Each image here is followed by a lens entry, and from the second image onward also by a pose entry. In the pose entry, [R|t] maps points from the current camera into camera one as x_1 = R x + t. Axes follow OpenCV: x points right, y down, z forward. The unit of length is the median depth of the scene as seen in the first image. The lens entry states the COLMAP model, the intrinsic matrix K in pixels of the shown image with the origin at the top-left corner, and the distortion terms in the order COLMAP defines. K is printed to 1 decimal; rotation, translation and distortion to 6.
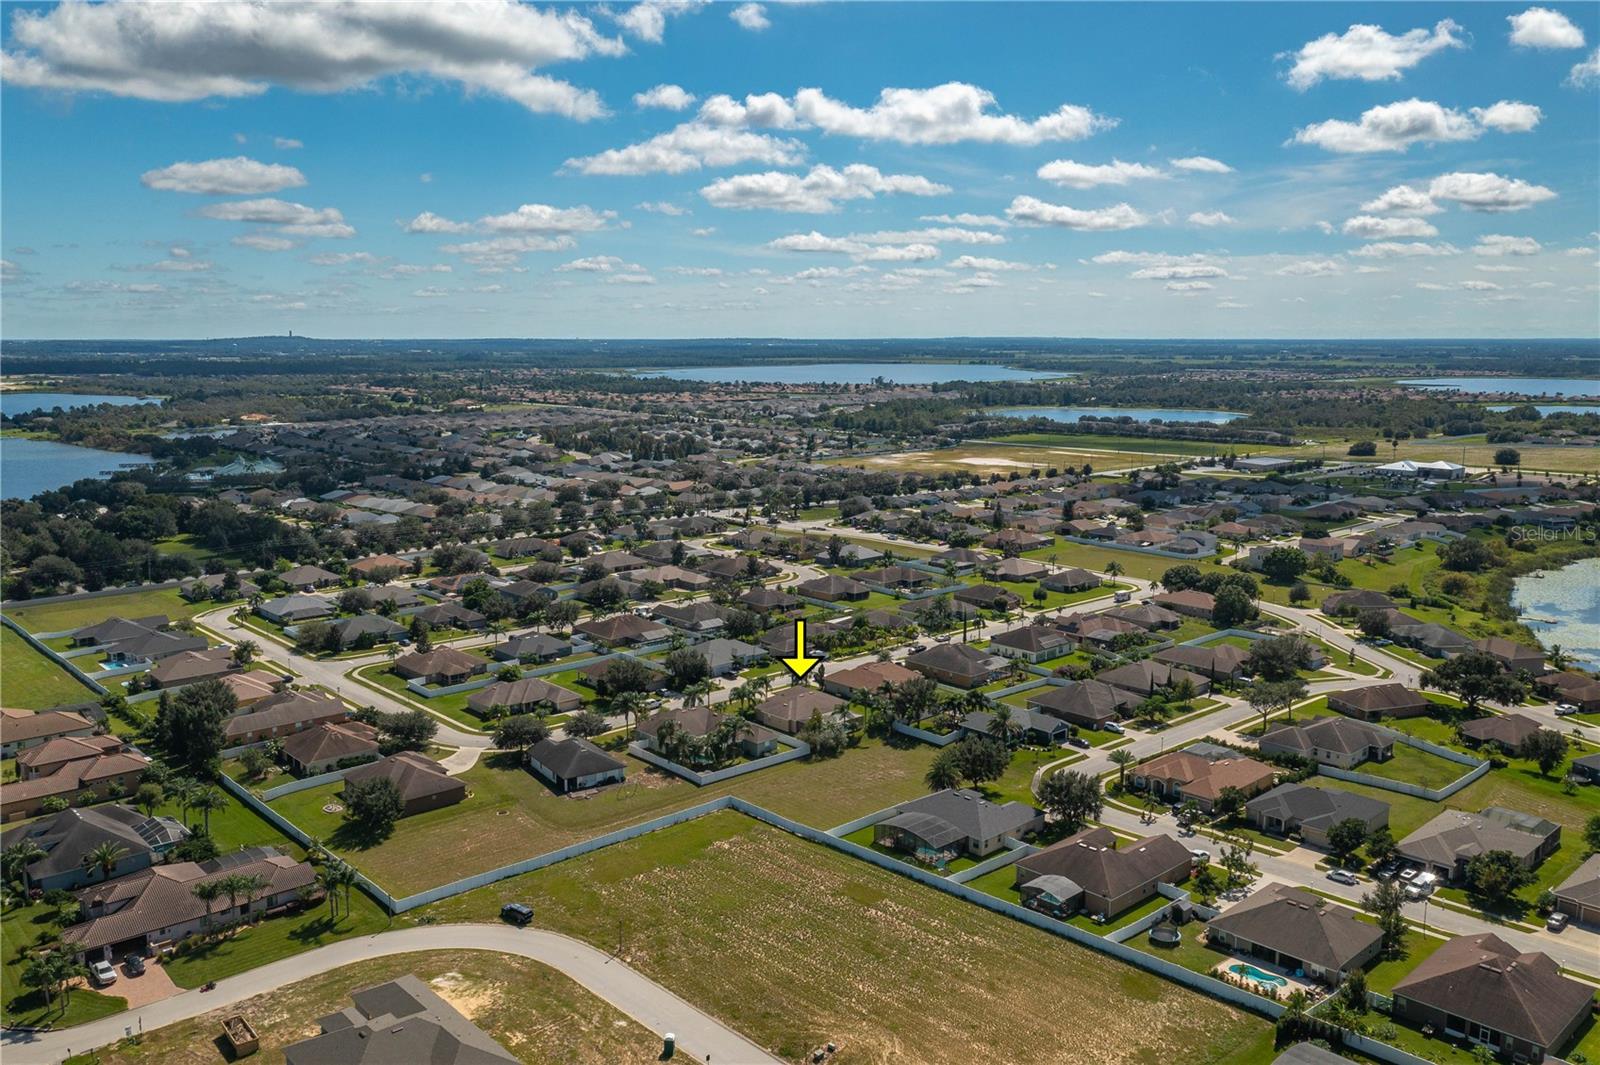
lens RADIAL K [[1273.9, 0, 797.8], [0, 1273.9, 530.9], [0, 0, 1]] dist [-0.010988, -0.003434]
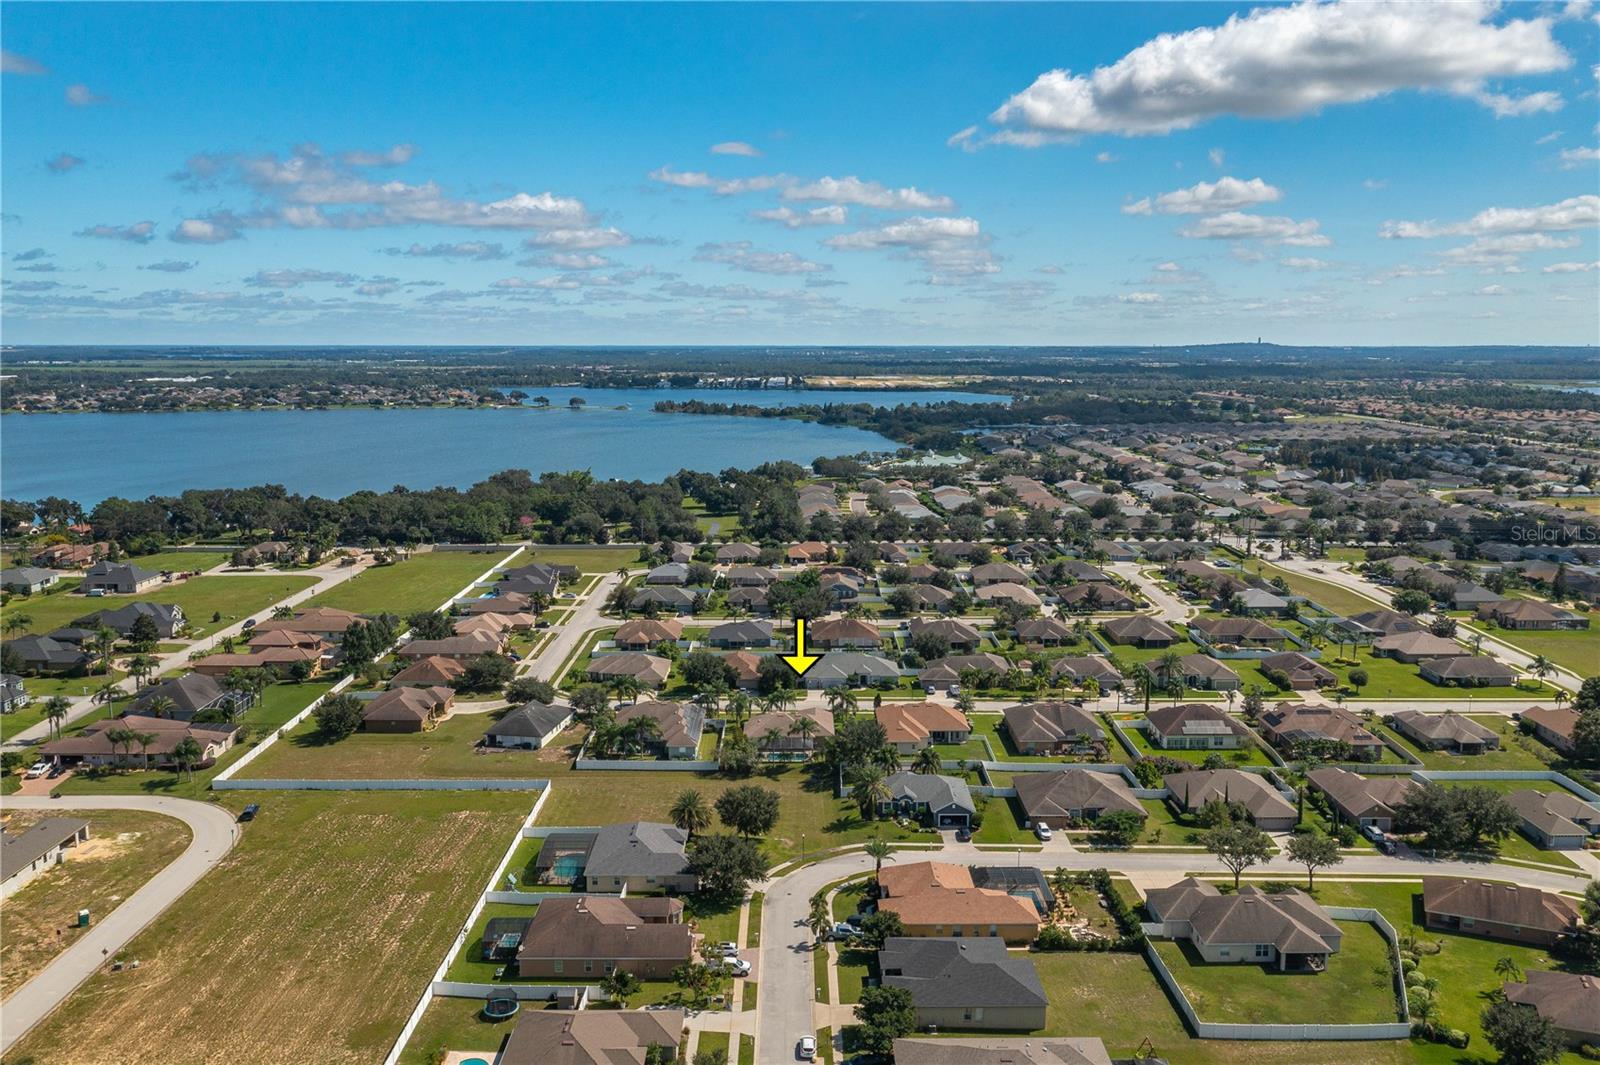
lens RADIAL K [[1273.9, 0, 797.8], [0, 1273.9, 530.9], [0, 0, 1]] dist [-0.010988, -0.003434]
pose [[0.741172, 0.102787, -0.663400, 0.726998], [-0.107433, 0.993633, 0.033925, -0.048725], [0.662663, 0.046127, 0.747496, 0.329832]]
